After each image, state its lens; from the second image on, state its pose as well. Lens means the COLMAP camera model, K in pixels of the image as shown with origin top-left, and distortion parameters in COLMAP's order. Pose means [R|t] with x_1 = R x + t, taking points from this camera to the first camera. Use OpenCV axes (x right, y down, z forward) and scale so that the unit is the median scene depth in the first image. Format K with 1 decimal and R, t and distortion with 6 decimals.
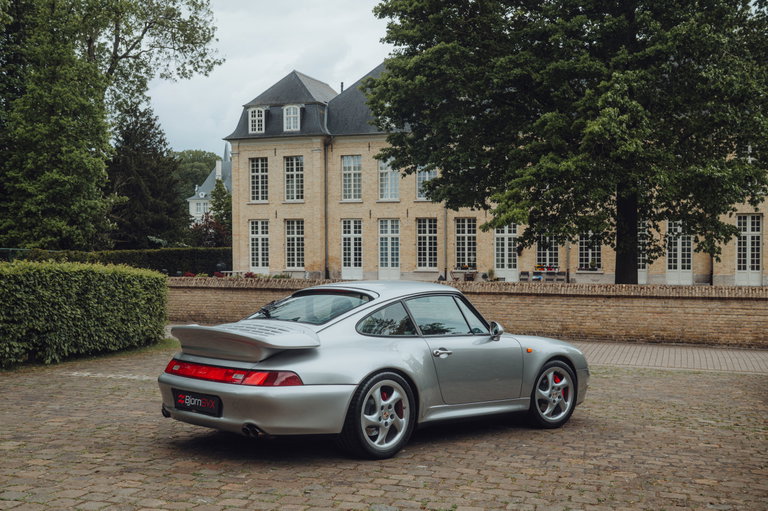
lens RADIAL K [[883.3, 0, 387.2], [0, 883.3, 244.7], [0, 0, 1]] dist [0.015367, 0.021879]
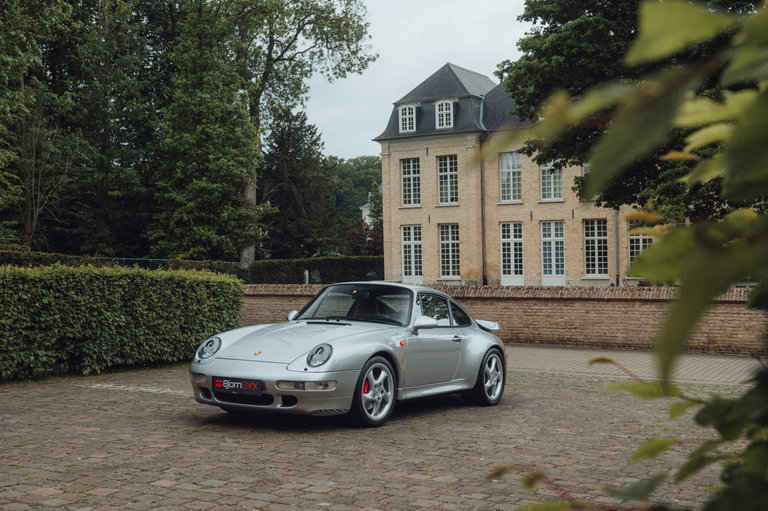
lens RADIAL K [[945.8, 0, 384.0], [0, 945.8, 255.5], [0, 0, 1]] dist [0.021066, 0.032988]
pose [[0.979057, -0.014303, -0.203081, 0.029521], [0.014674, 0.999892, 0.000320, 0.003124], [0.203055, -0.003294, 0.979162, 0.019895]]
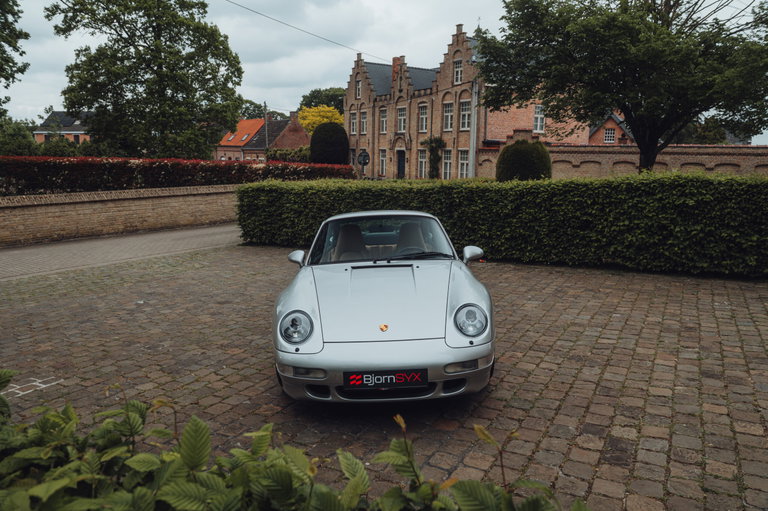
lens RADIAL K [[544.8, 0, 384.0], [0, 544.8, 255.5], [0, 0, 1]] dist [-0.020829, -0.004594]
pose [[0.246820, -0.173973, 0.953317, -0.110957], [-0.009869, 0.983251, 0.181990, -0.004069], [-0.969011, -0.054327, 0.240969, 0.132321]]
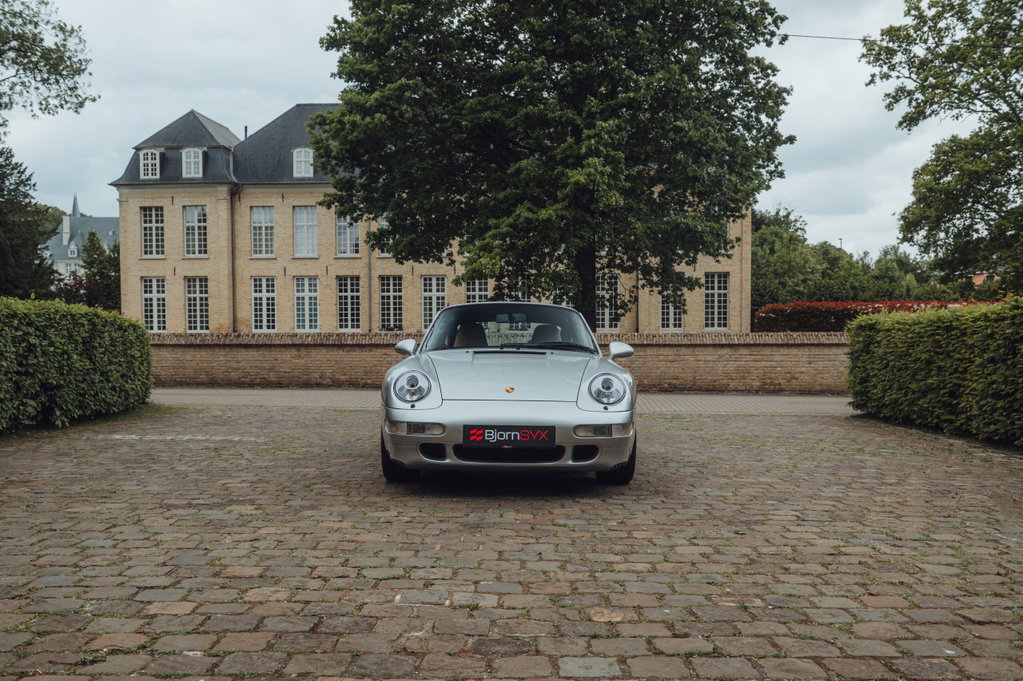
lens RADIAL K [[916.7, 0, 513.4], [0, 916.7, 324.0], [0, 0, 1]] dist [0.005192, -0.050238]
pose [[0.962857, -0.008536, 0.269879, -0.048379], [0.004794, 0.999883, 0.014520, 0.007201], [-0.269971, -0.012687, 0.962785, 0.024163]]
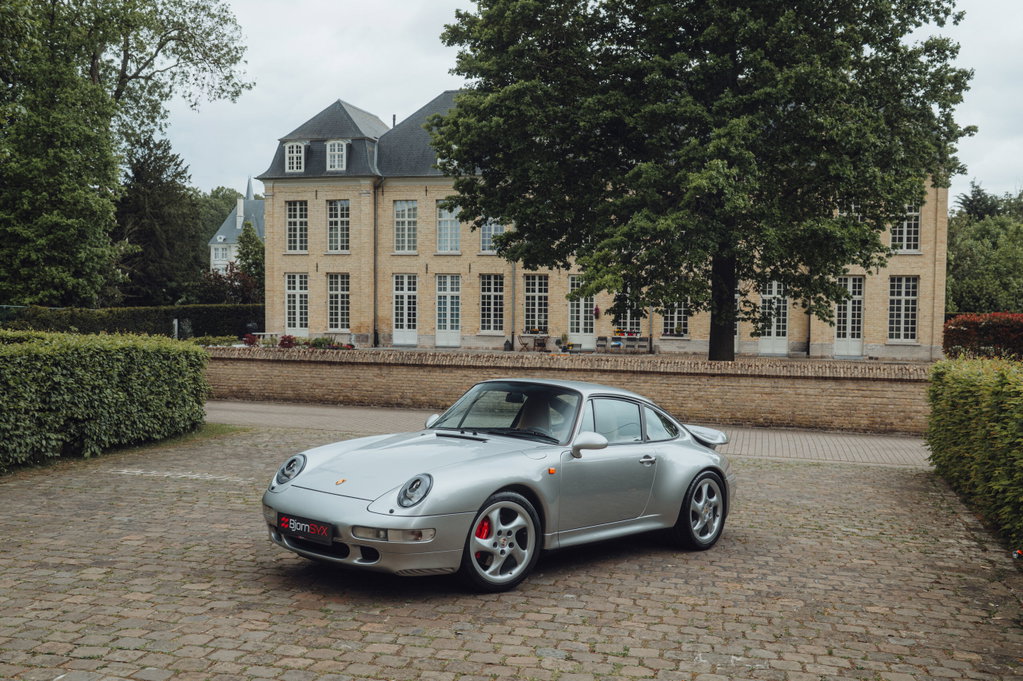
lens RADIAL K [[1013.5, 0, 512.4], [0, 1013.5, 328.2], [0, 0, 1]] dist [-0.003413, -0.005857]
pose [[0.997011, 0.010306, 0.076566, -0.011131], [-0.012516, 0.999517, 0.028430, -0.005462], [-0.076236, -0.029303, 0.996659, -0.001460]]
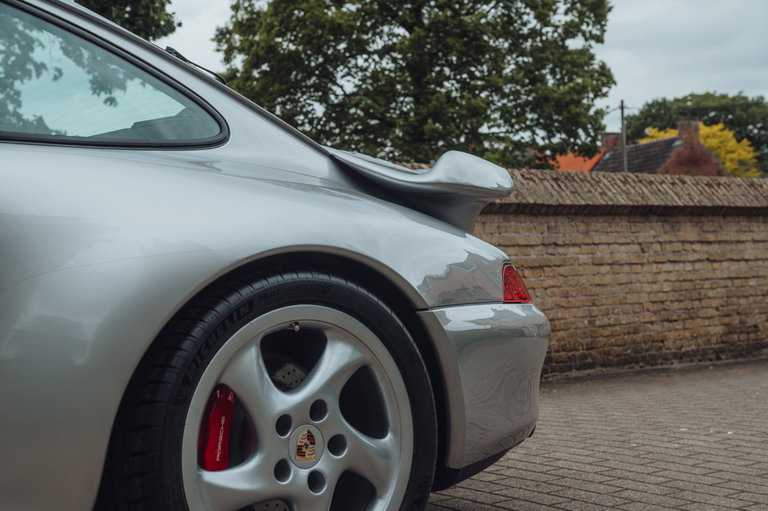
lens RADIAL K [[1163.2, 0, 384.0], [0, 1163.2, 255.5], [0, 0, 1]] dist [0.060542, 0.020066]
pose [[0.530538, -0.010688, 0.847593, -0.008506], [0.030678, 0.999508, -0.006599, 0.026521], [-0.847106, 0.029504, 0.530605, 0.301939]]
